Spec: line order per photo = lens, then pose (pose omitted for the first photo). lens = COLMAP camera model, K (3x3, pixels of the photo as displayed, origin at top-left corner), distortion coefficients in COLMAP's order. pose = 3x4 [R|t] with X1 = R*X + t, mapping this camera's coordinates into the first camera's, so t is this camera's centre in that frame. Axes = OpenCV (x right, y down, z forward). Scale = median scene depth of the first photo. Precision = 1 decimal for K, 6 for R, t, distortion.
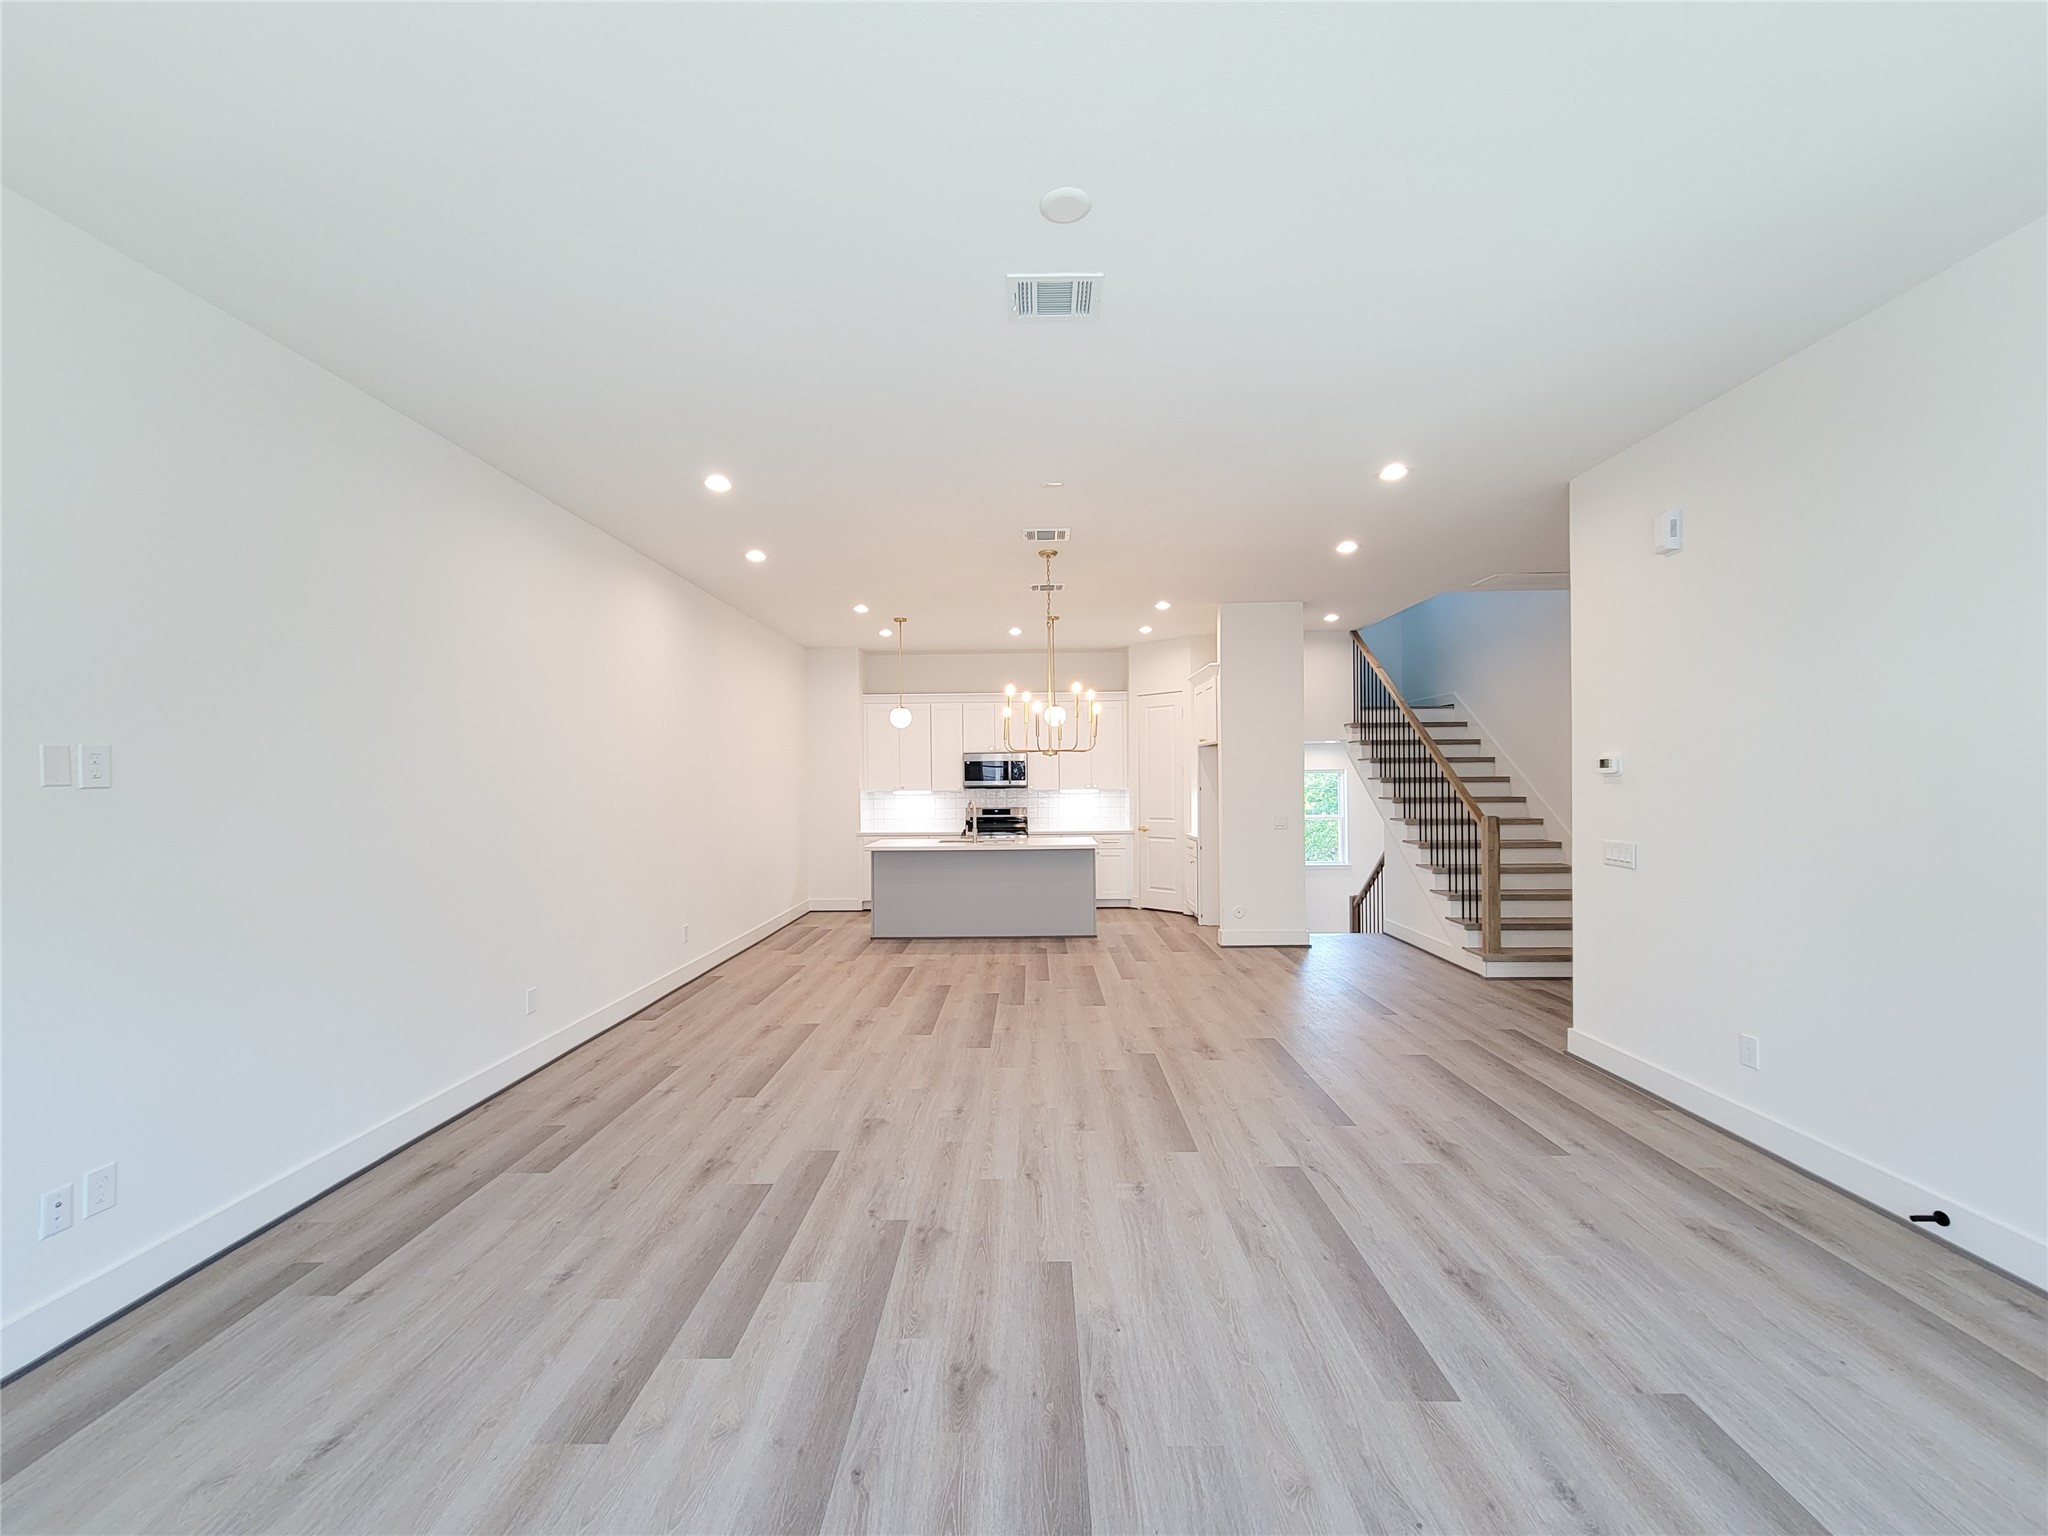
lens RADIAL K [[852.6, 0, 1040.3], [0, 852.6, 780.6], [0, 0, 1]] dist [0.000133, -0.000881]
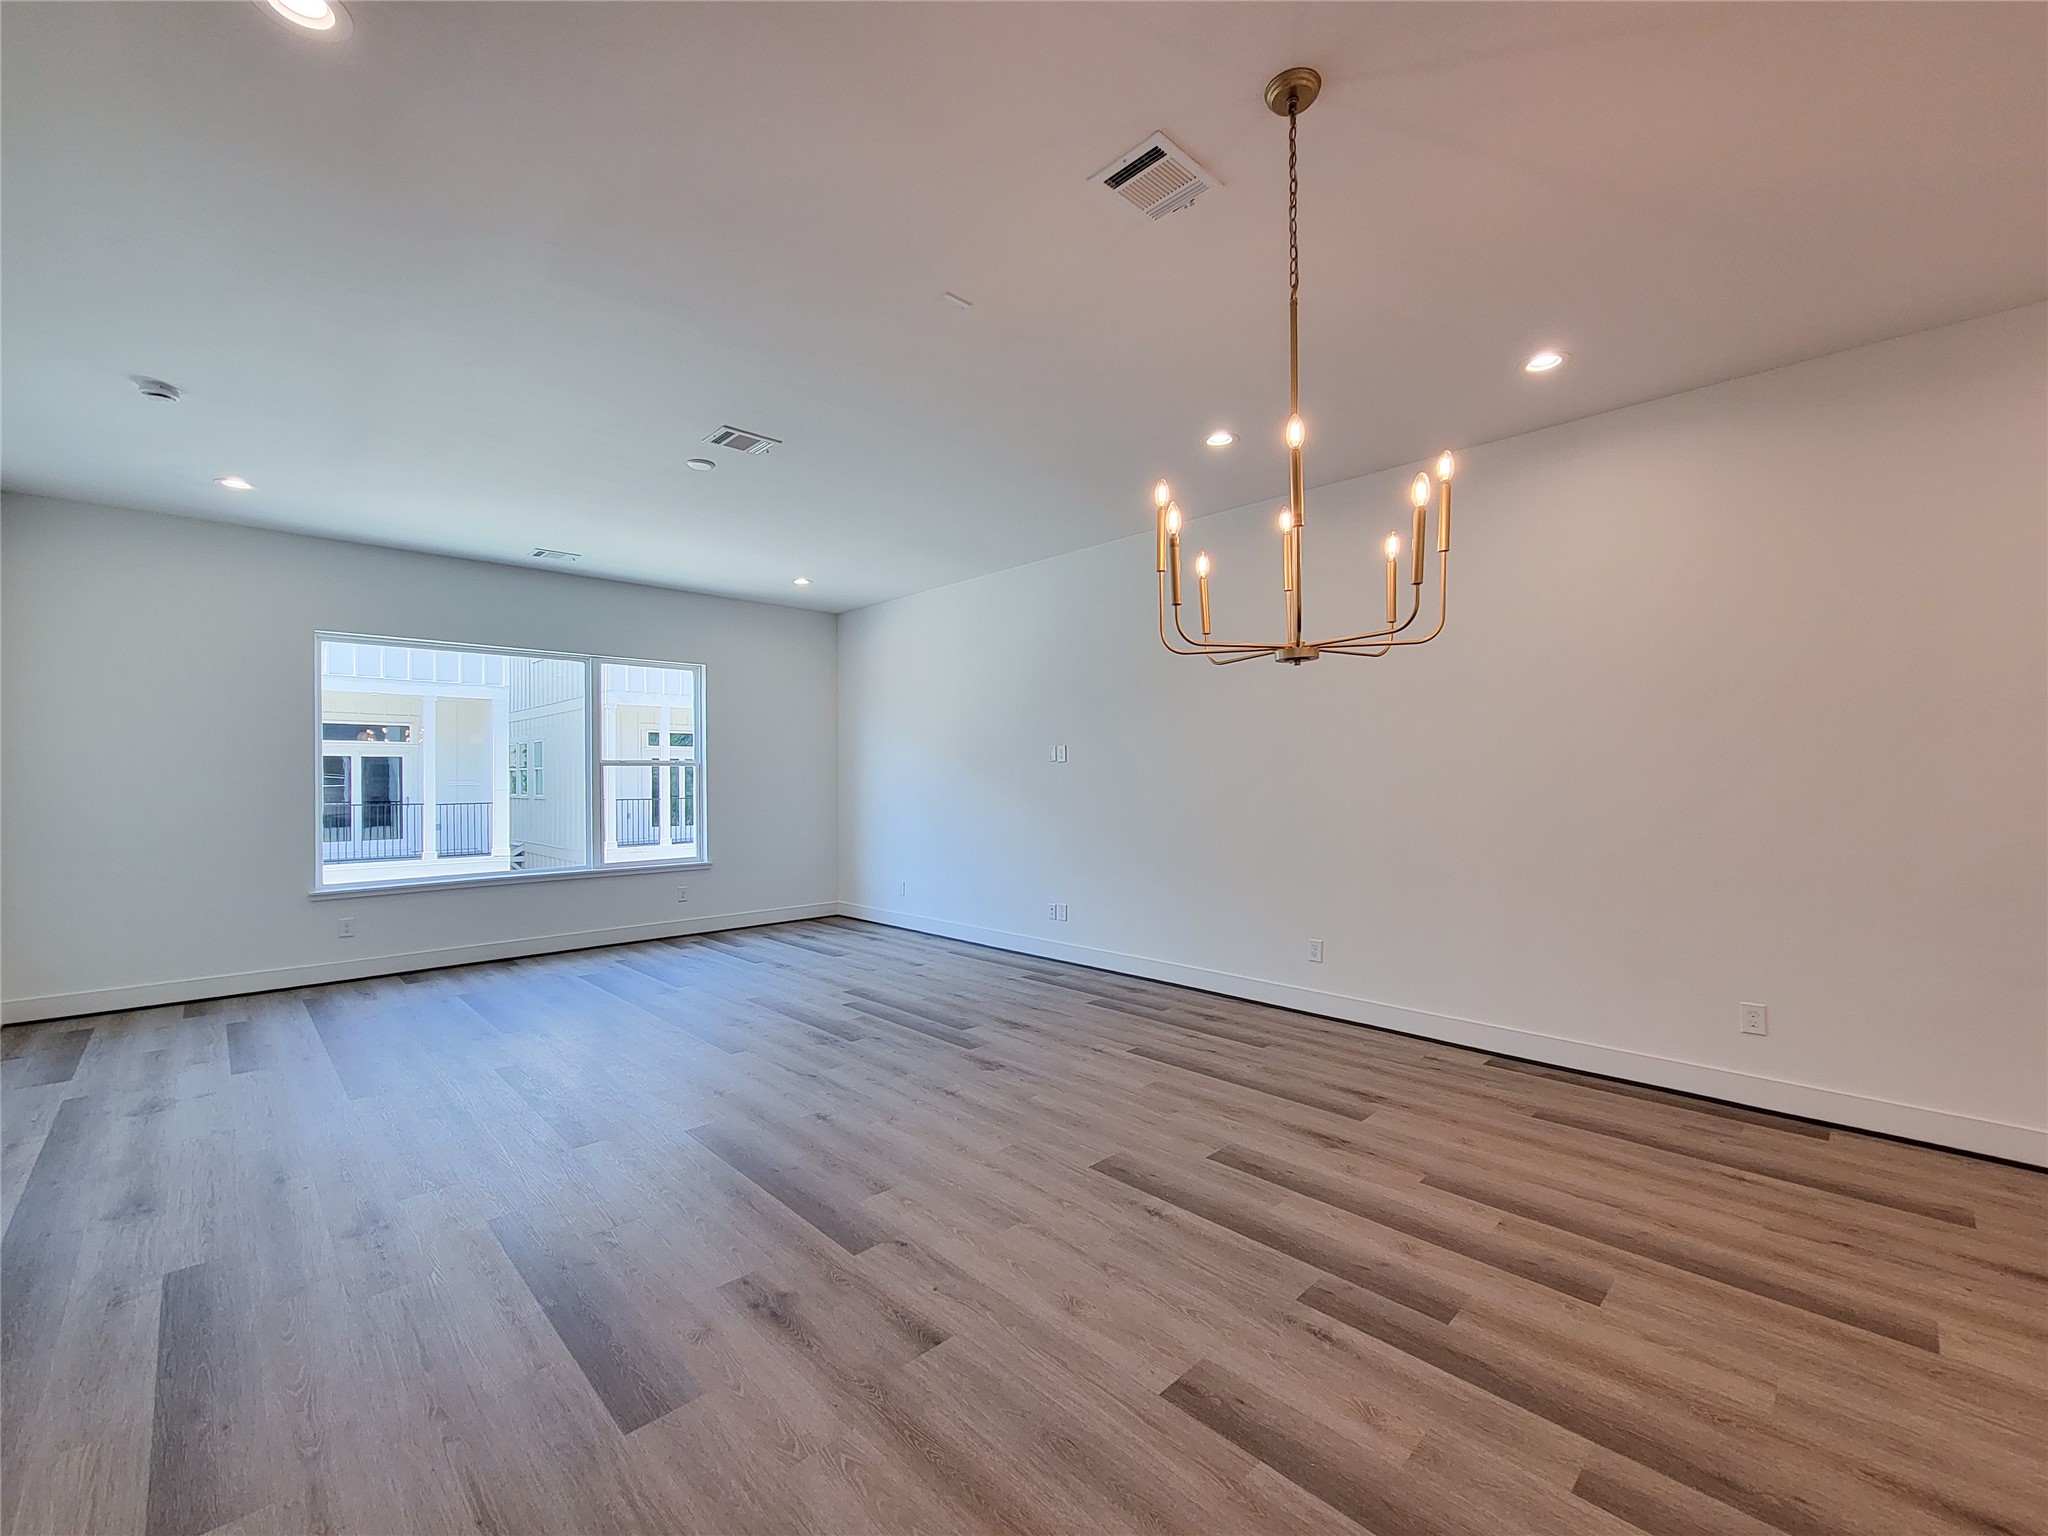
lens RADIAL K [[855.4, 0, 1018.6], [0, 855.4, 786.4], [0, 0, 1]] dist [-0.000570, -0.000394]
pose [[-0.731165, 0.021962, -0.681847, 0.469231], [0.011587, 0.999737, 0.019776, 0.017445], [0.682103, 0.006559, -0.731227, 1.636826]]
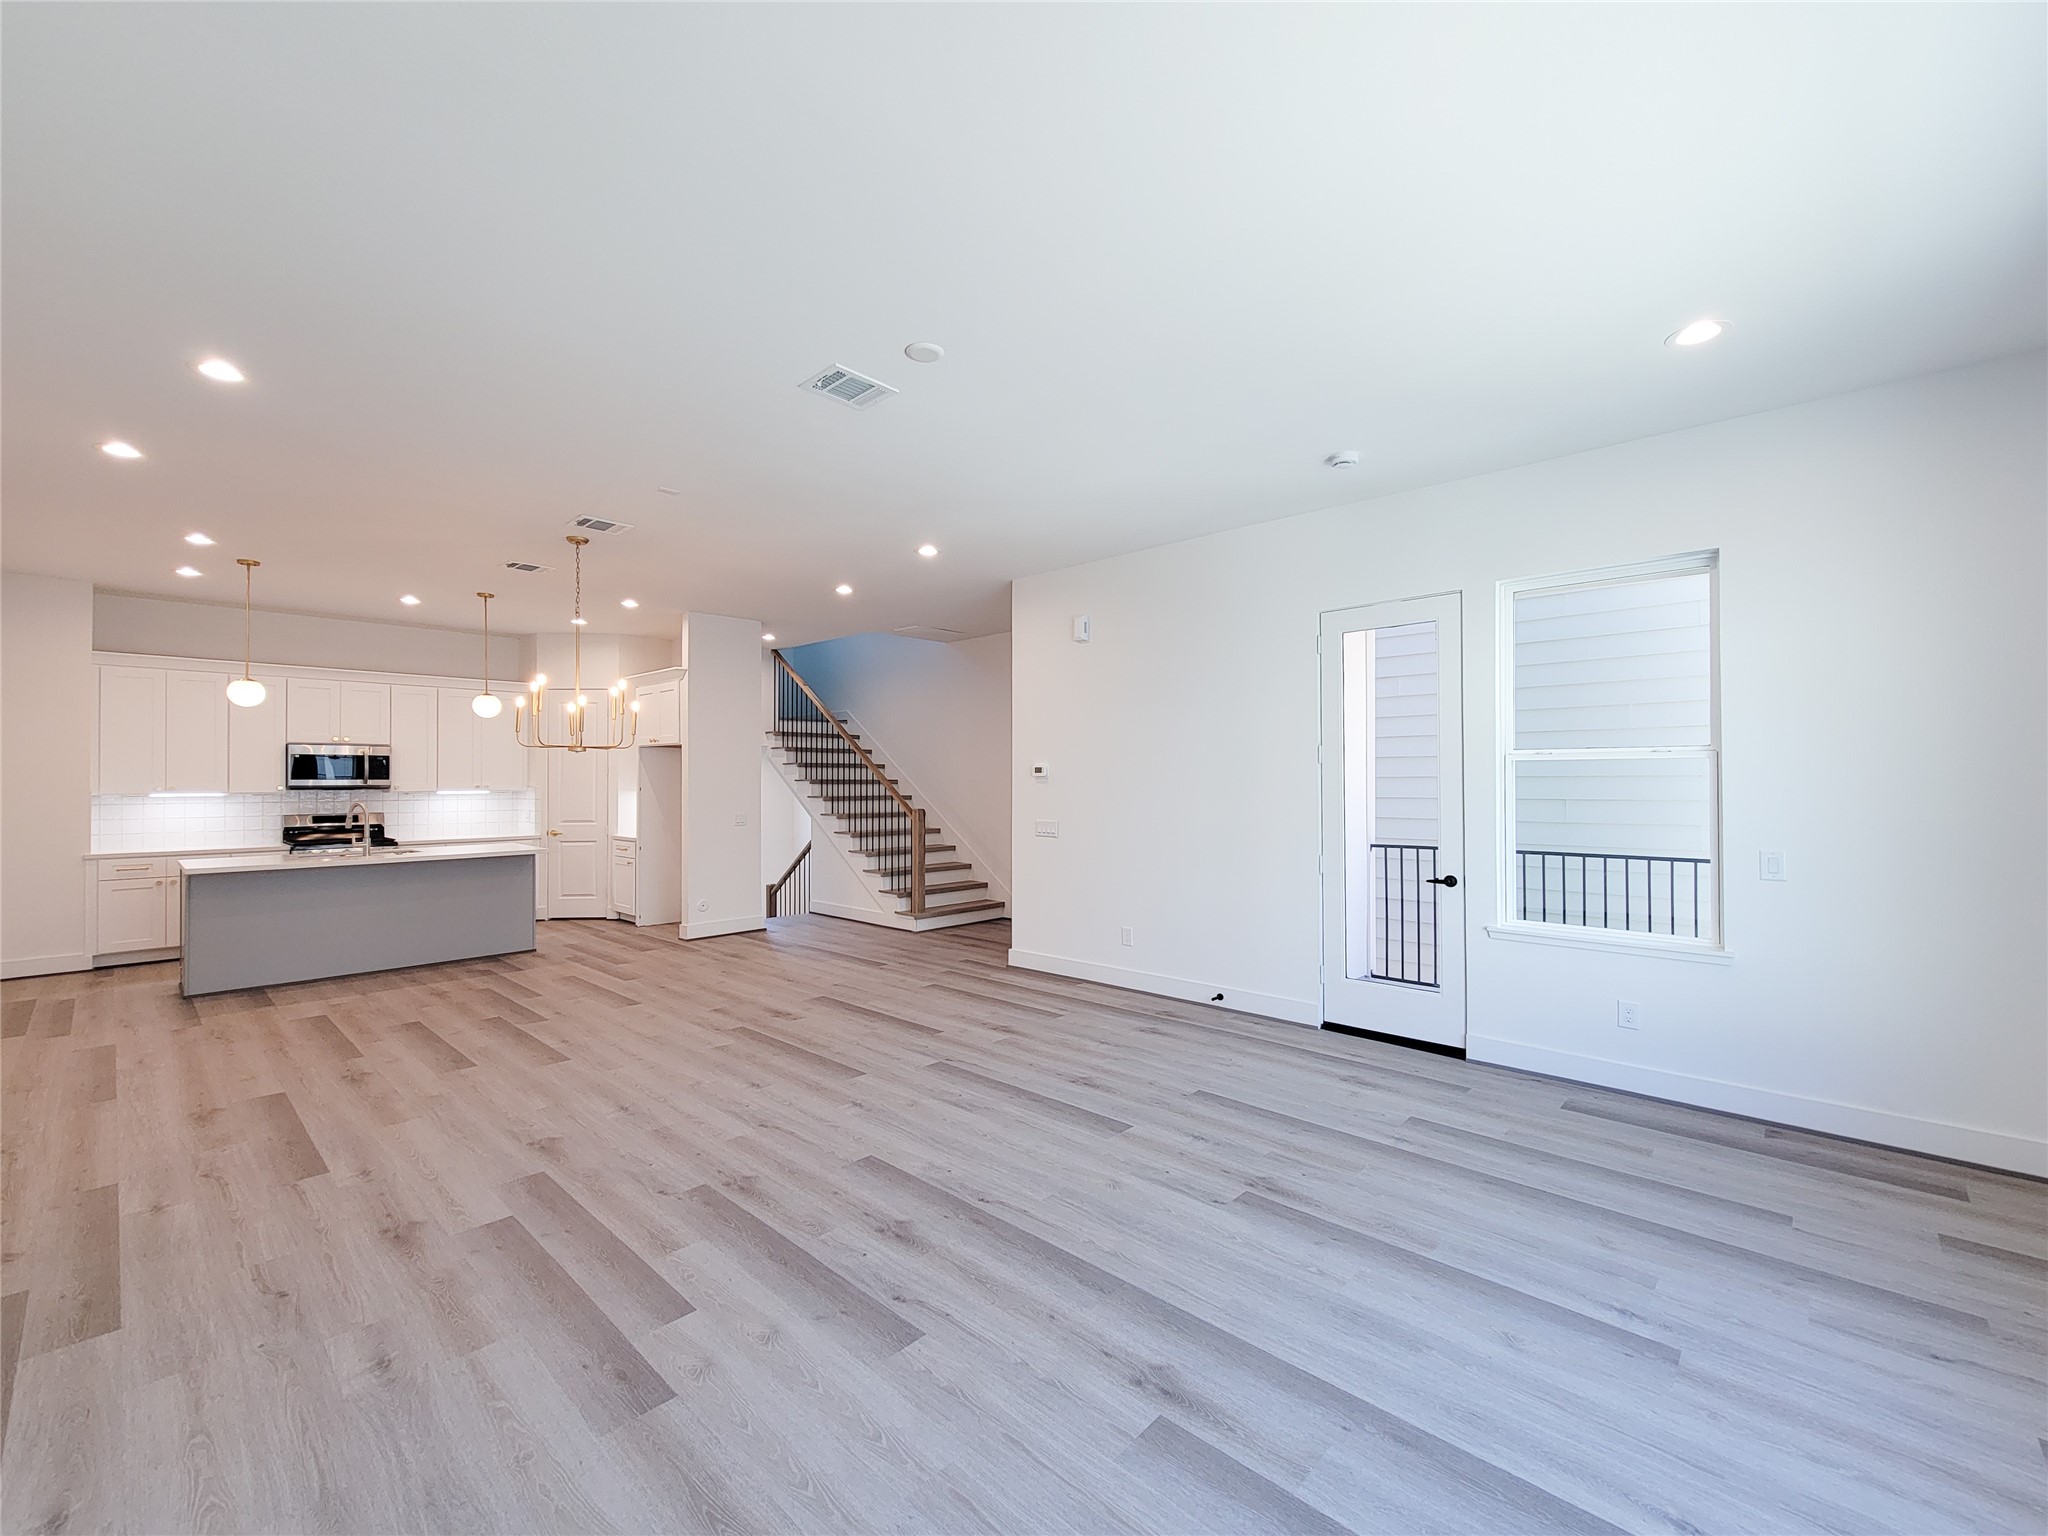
lens RADIAL K [[835.6, 0, 1049.8], [0, 835.6, 770.3], [0, 0, 1]] dist [-0.000639, -0.000780]
pose [[0.666156, 0.017782, 0.745600, -0.460317], [-0.003905, 0.999785, -0.020356, 0.011469], [-0.745802, 0.010649, 0.666083, -0.018295]]
